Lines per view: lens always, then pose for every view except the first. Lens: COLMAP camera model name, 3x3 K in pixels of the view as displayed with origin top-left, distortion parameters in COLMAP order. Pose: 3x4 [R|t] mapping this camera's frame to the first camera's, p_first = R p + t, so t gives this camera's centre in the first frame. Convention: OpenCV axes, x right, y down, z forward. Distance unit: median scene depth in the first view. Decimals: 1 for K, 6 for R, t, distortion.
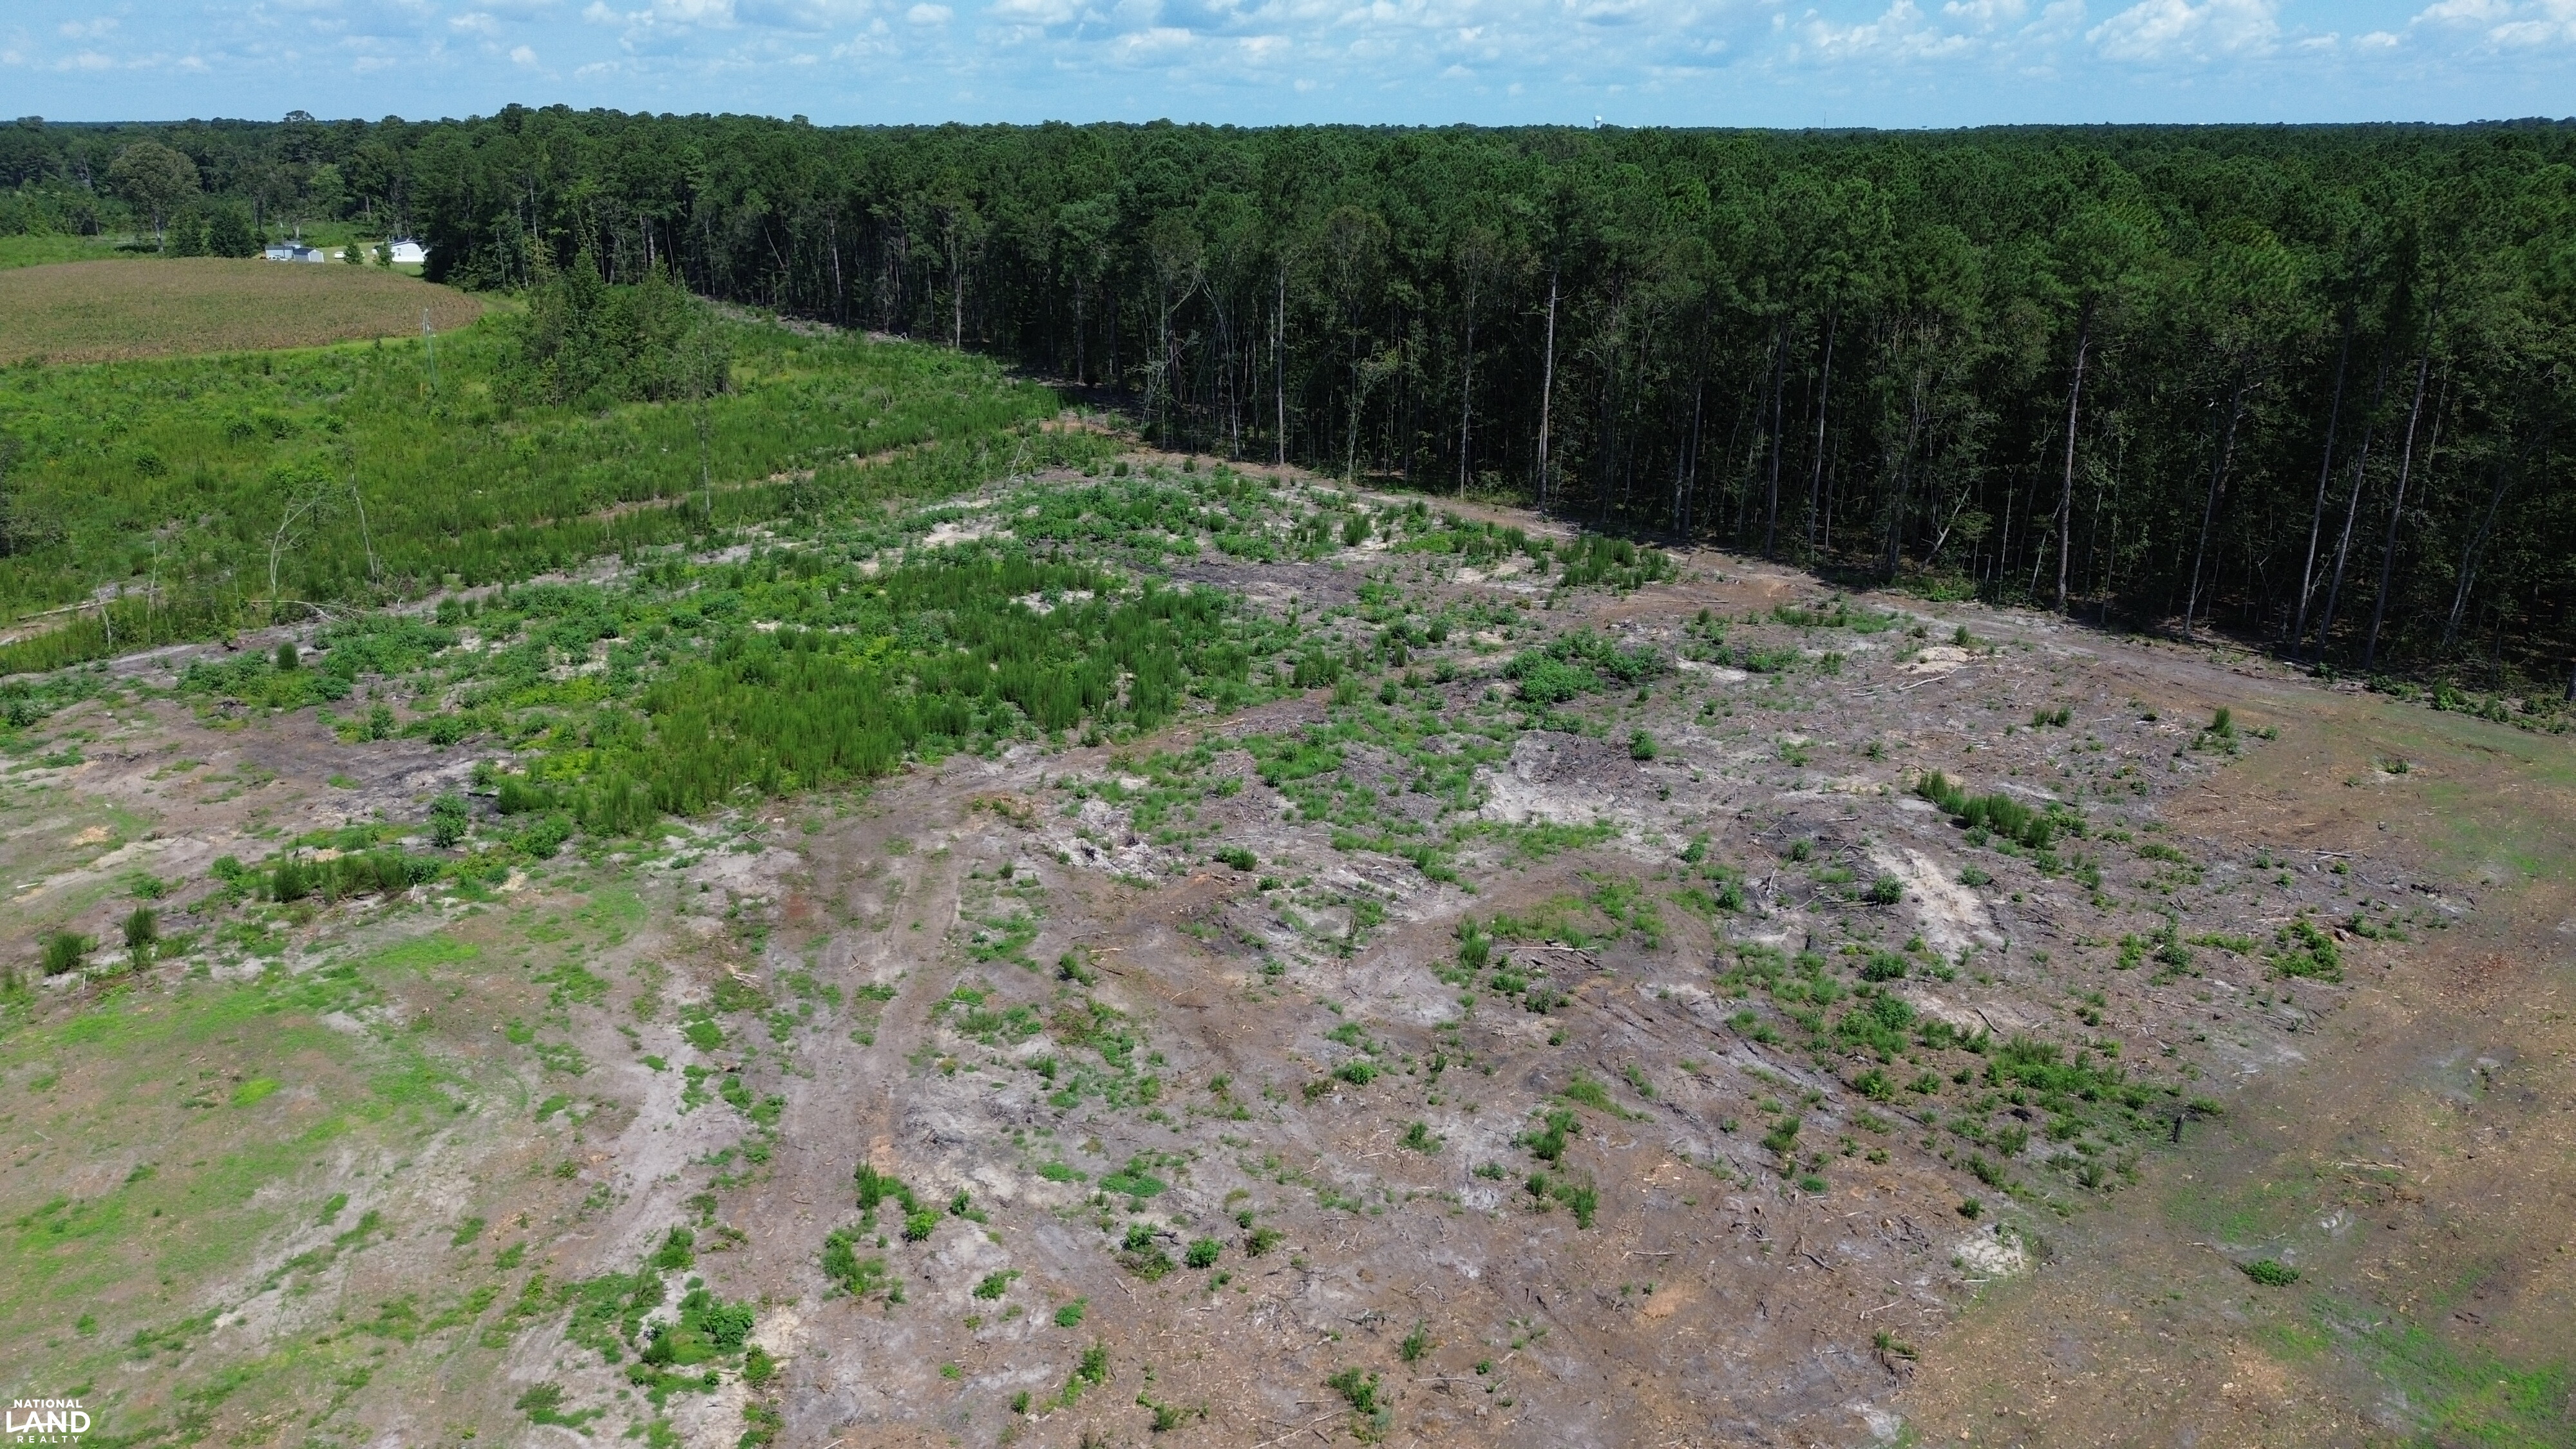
lens RADIAL K [[1870.8, 0, 1259.2], [0, 1870.8, 717.1], [0, 0, 1]] dist [0.089474, -0.095027]
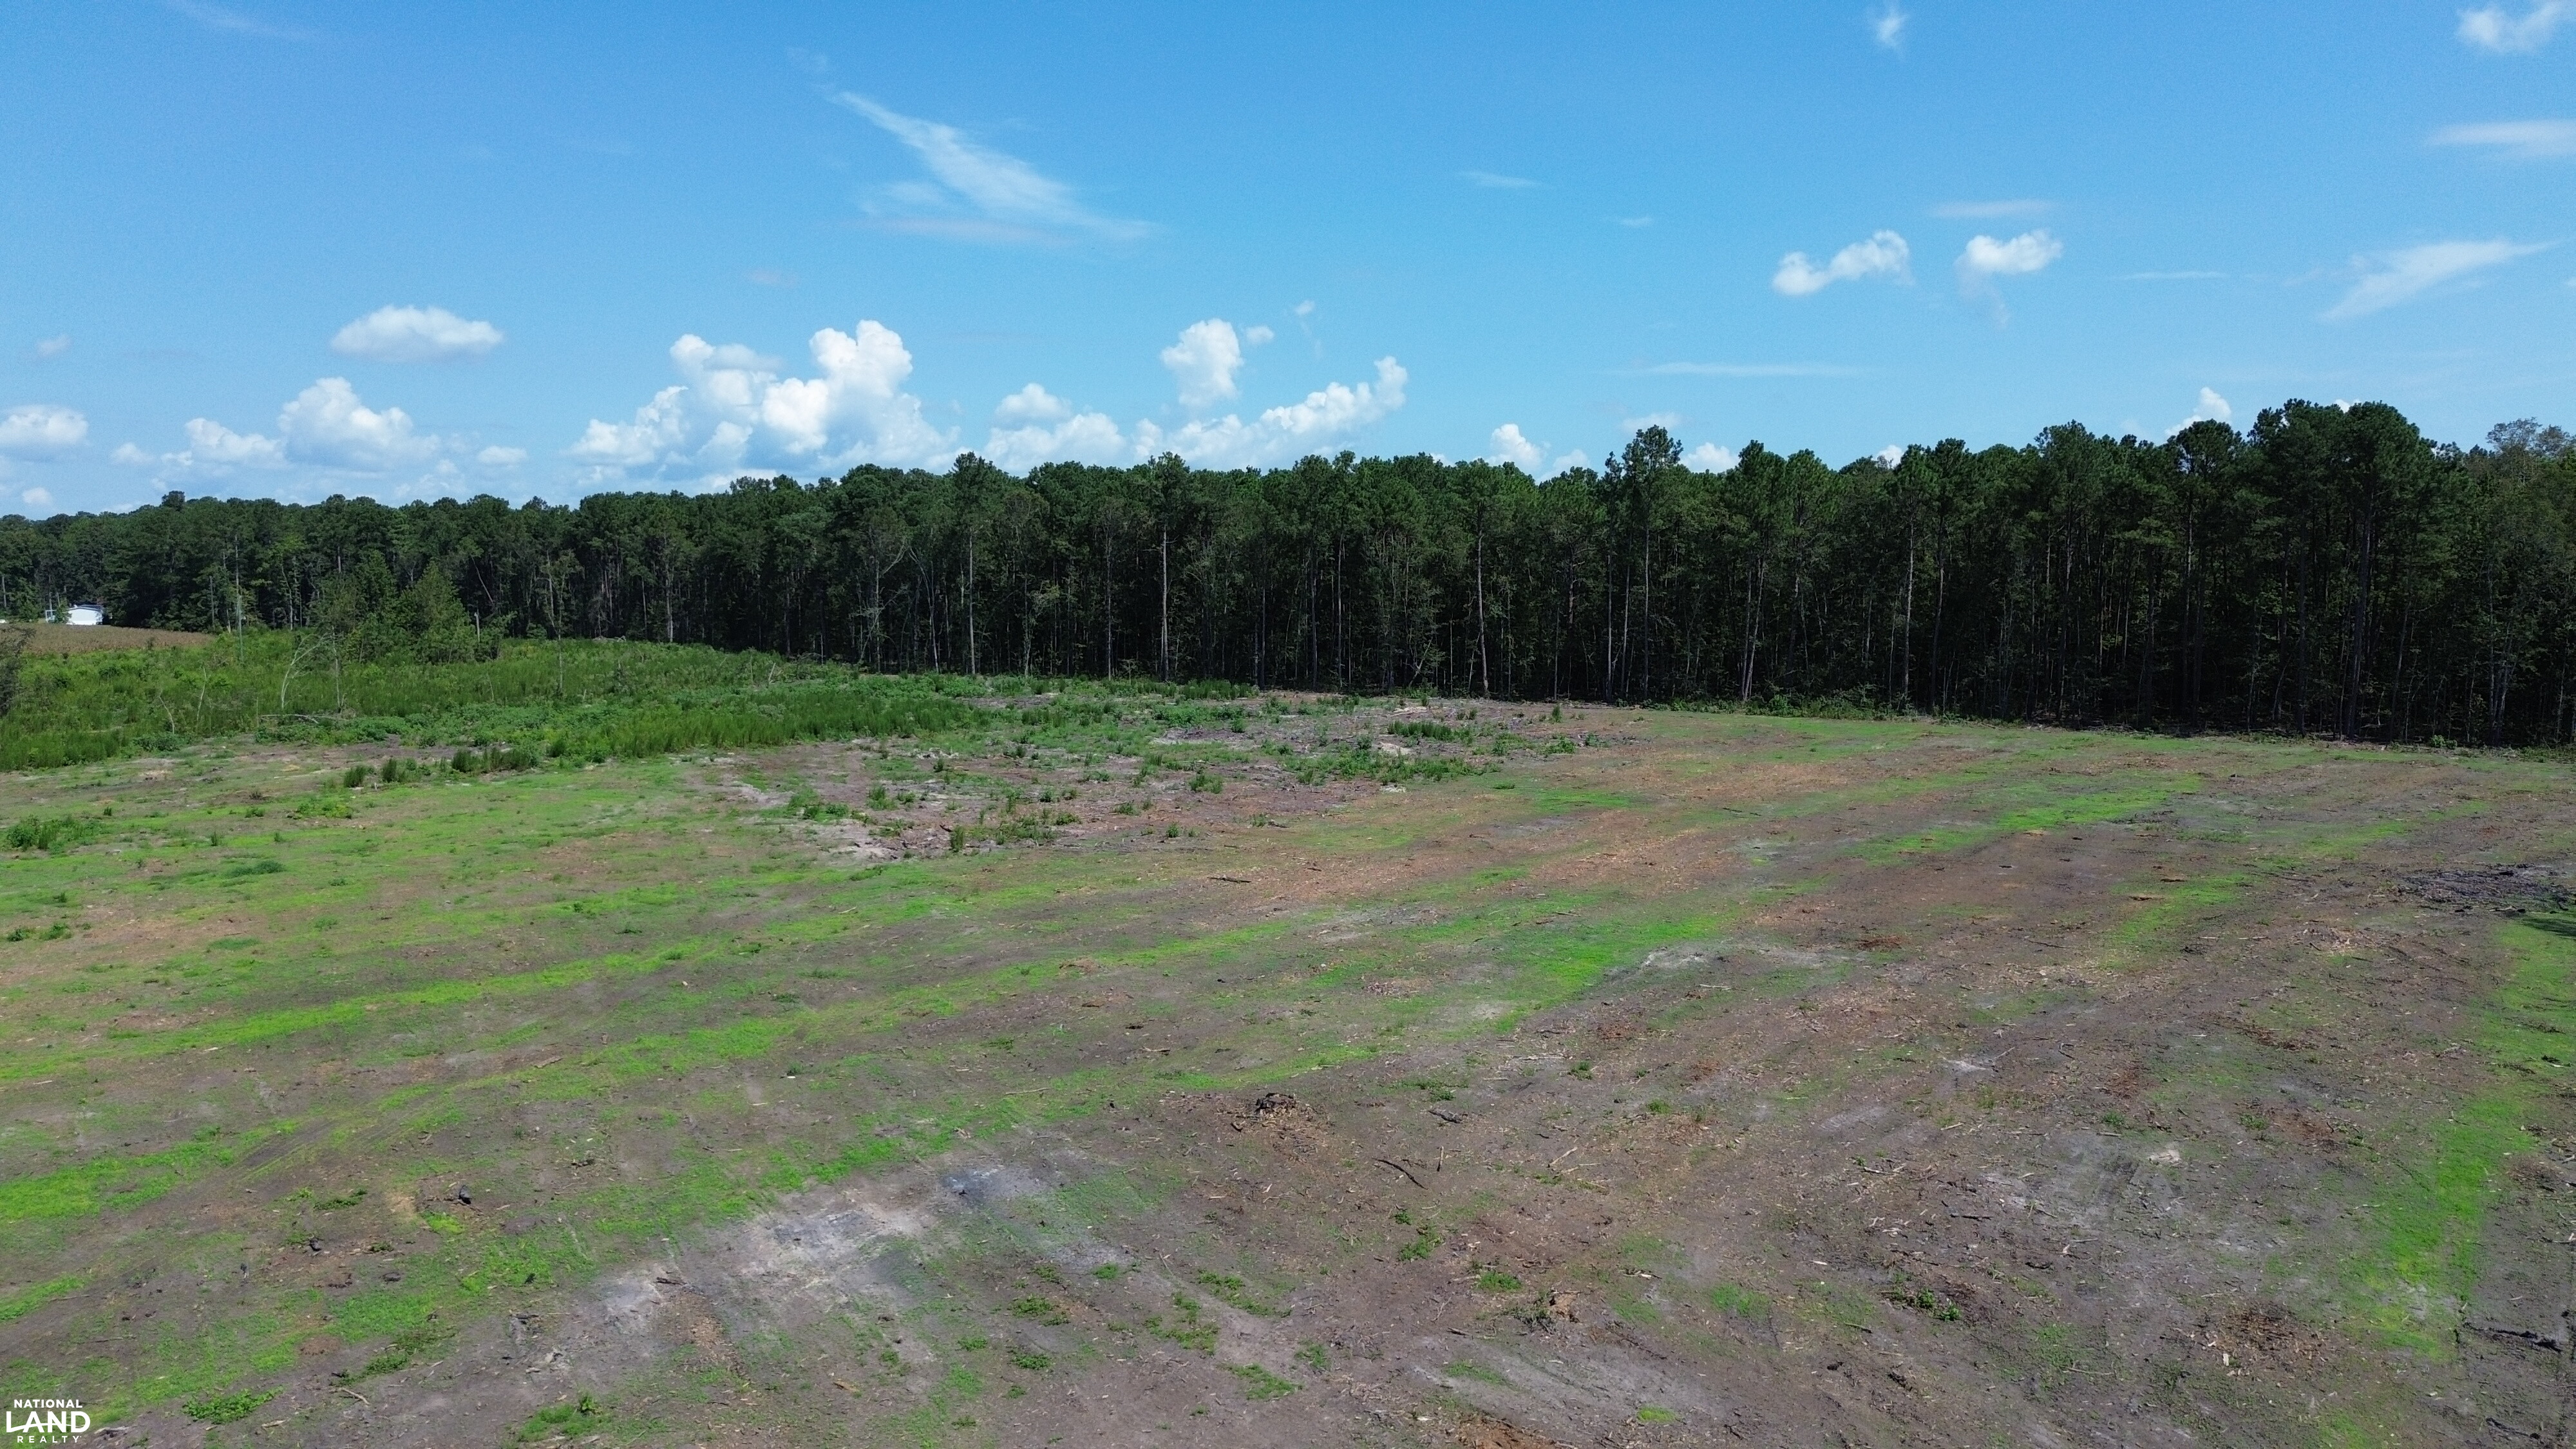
lens RADIAL K [[1870.8, 0, 1259.2], [0, 1870.8, 717.1], [0, 0, 1]] dist [0.089474, -0.095027]
pose [[0.976338, -0.020493, 0.215276, -0.083377], [0.067548, 0.974589, -0.213574, 0.210856], [-0.205429, 0.223062, 0.952913, -0.356478]]
